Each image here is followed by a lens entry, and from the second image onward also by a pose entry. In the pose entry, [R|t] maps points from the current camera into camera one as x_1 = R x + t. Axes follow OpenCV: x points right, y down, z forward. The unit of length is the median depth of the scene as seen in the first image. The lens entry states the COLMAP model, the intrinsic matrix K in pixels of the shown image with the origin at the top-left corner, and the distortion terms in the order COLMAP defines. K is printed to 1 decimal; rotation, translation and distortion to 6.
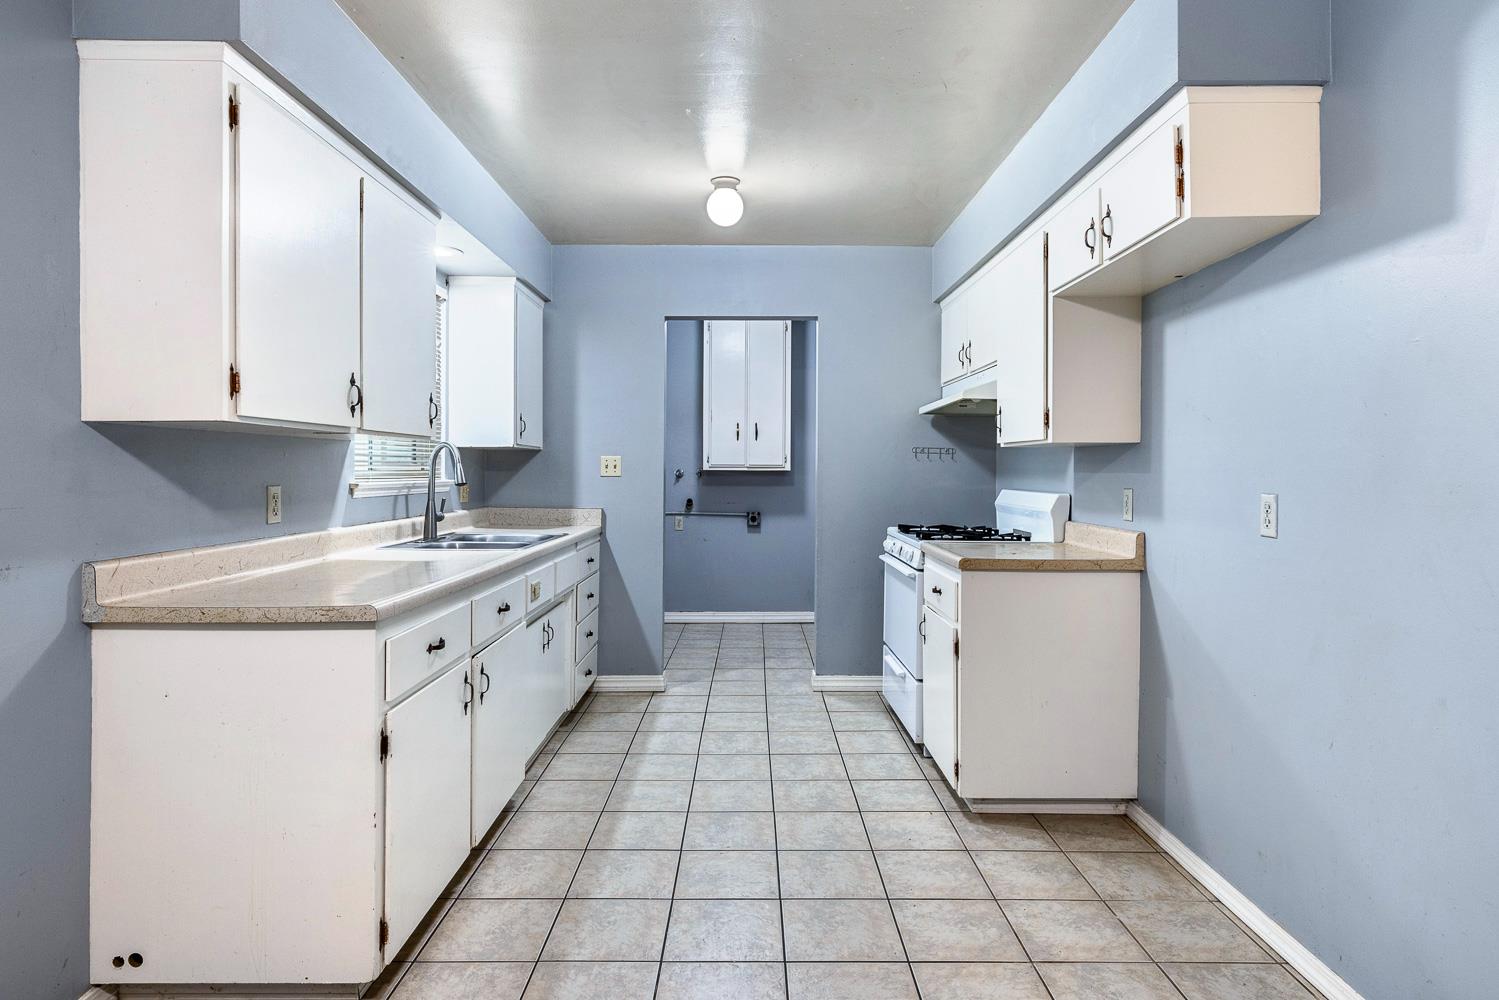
lens RADIAL K [[847.6, 0, 761.7], [0, 847.6, 465.7], [0, 0, 1]] dist [-0.005700, -0.000293]
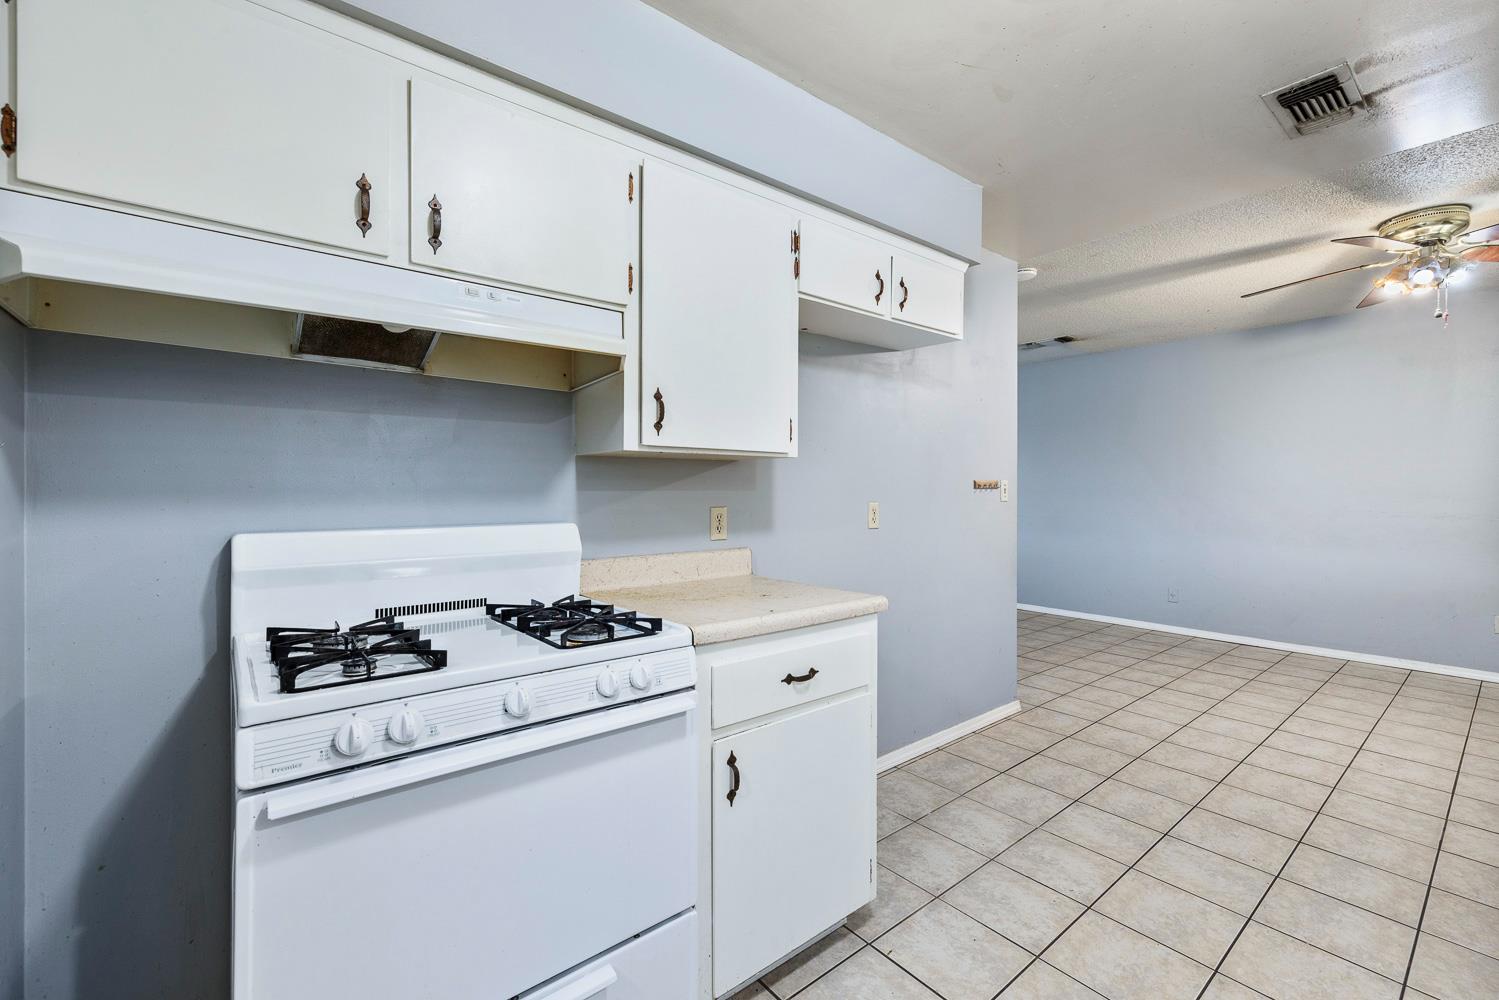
lens RADIAL K [[630.2, 0, 755.7], [0, 630.2, 489.8], [0, 0, 1]] dist [-0.001003, 0.000597]
pose [[-0.619431, -0.007896, 0.785012, -0.117835], [-0.007494, 0.999963, 0.004145, 0.003551], [-0.785016, -0.003315, -0.619467, 1.076672]]
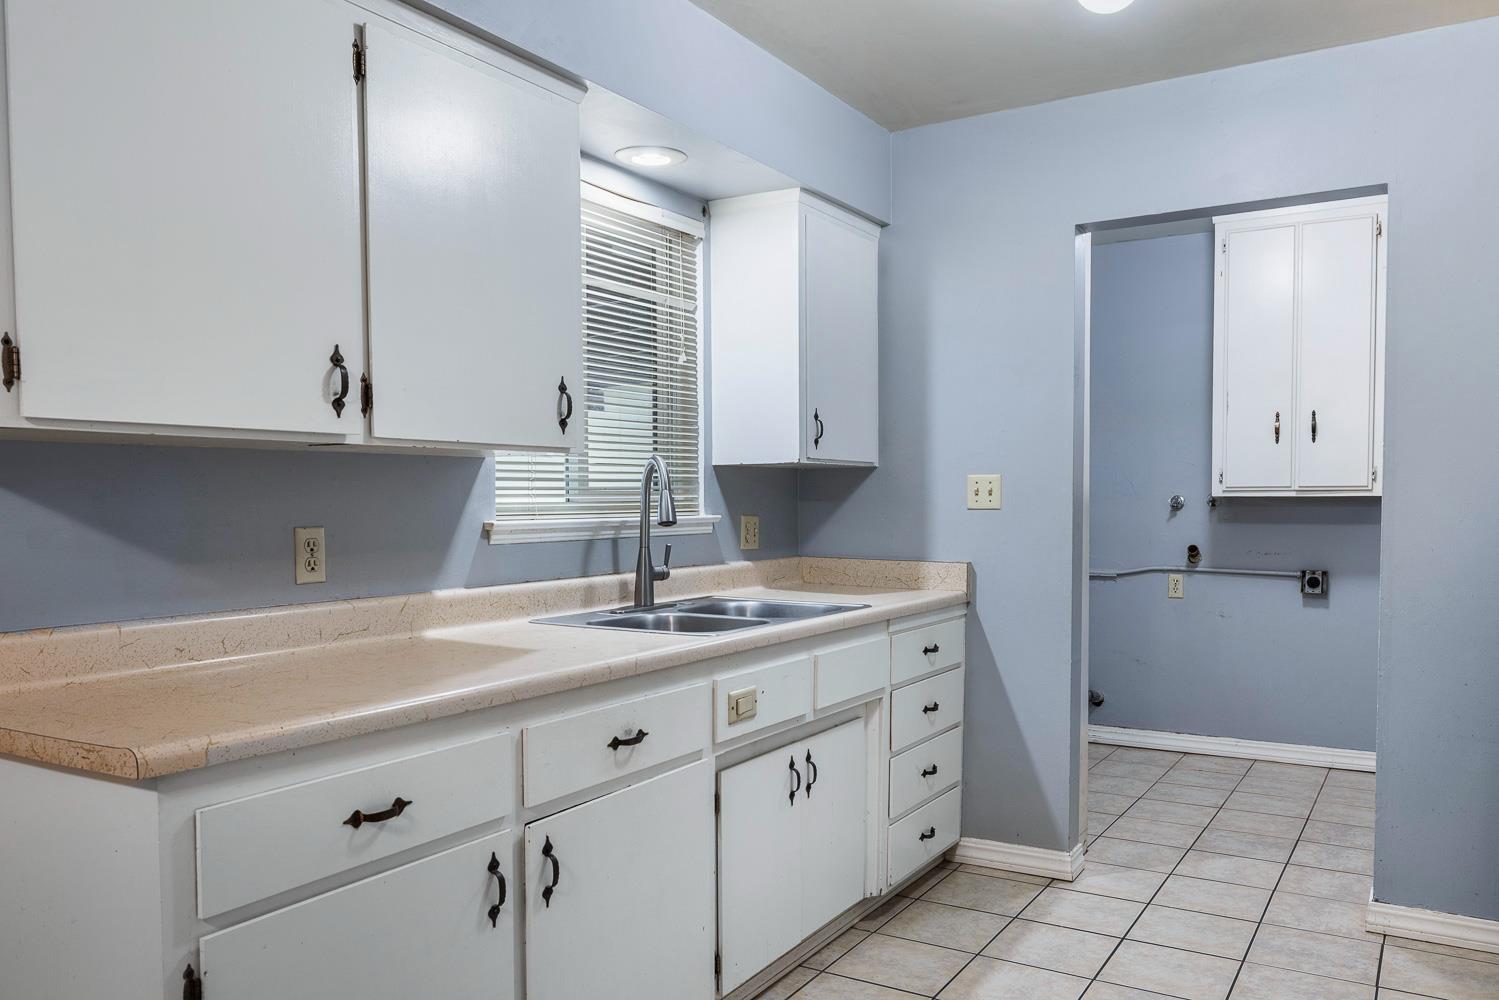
lens RADIAL K [[1131.1, 0, 746.4], [0, 1131.1, 541.2], [0, 0, 1]] dist [-0.004972, 0.002663]
pose [[0.843342, 0.011444, -0.537255, 0.125059], [0.011634, 0.999150, 0.039545, 0.002248], [0.537251, -0.039600, 0.842492, 0.276702]]
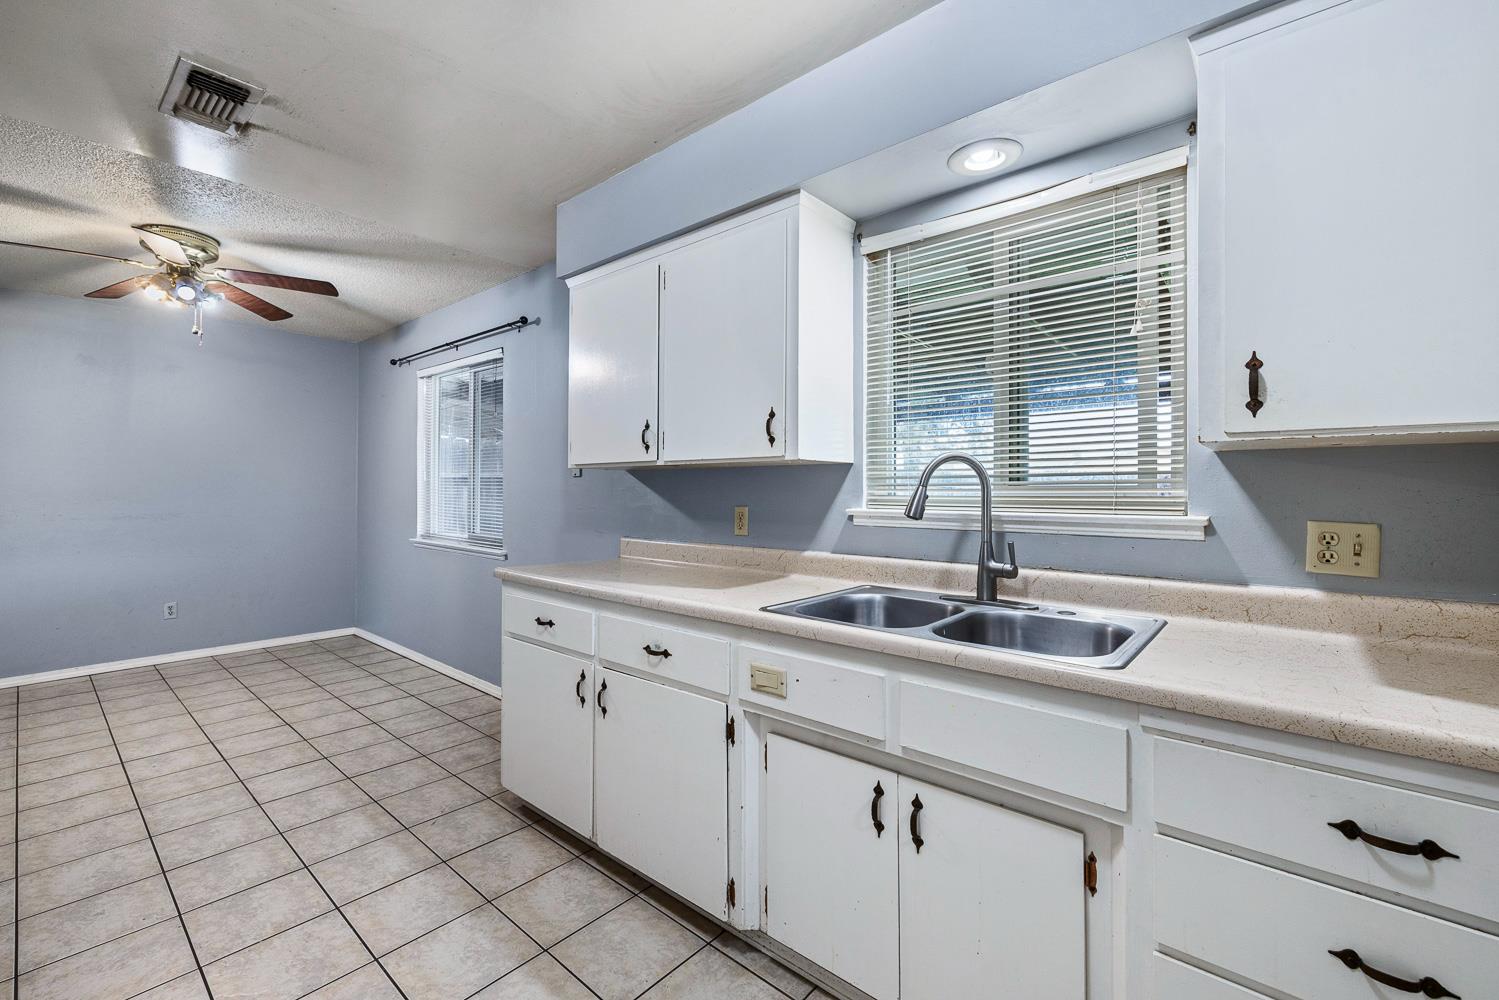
lens RADIAL K [[630.2, 0, 745.4], [0, 630.2, 483.9], [0, 0, 1]] dist [-0.001003, 0.000597]
pose [[-0.668637, -0.015321, -0.743431, 0.086528], [-0.001777, 0.999818, -0.019006, 0.004782], [0.743587, -0.011387, -0.668543, 1.055489]]
